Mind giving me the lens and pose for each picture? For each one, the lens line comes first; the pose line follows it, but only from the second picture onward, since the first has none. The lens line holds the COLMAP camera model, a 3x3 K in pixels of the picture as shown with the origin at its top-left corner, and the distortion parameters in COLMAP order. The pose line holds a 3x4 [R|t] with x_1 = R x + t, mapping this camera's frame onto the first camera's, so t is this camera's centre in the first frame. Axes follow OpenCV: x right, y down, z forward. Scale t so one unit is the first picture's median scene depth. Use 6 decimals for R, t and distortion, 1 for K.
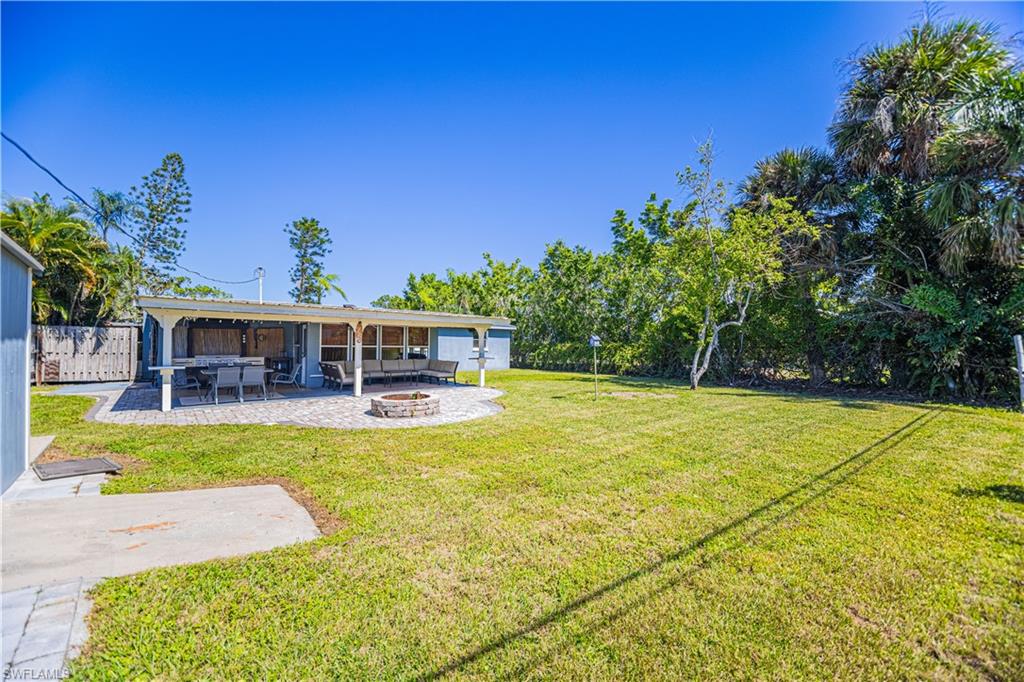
lens RADIAL K [[443.7, 0, 512.0], [0, 443.7, 341.0], [0, 0, 1]] dist [-0.000054, -0.000022]
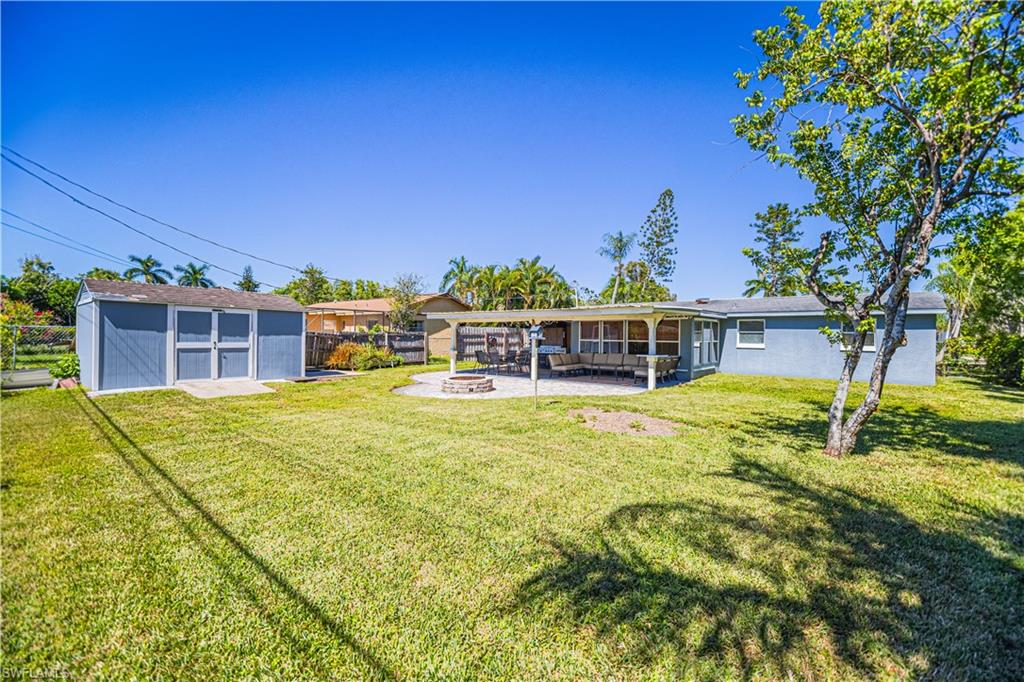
lens RADIAL K [[415.7, 0, 512.0], [0, 415.7, 341.0], [0, 0, 1]] dist [-0.000014, -0.000007]
pose [[0.202222, 0.006412, -0.979319, 0.605995], [0.003903, 0.999965, 0.007353, 0.005577], [0.979332, -0.005309, 0.202190, 0.570247]]
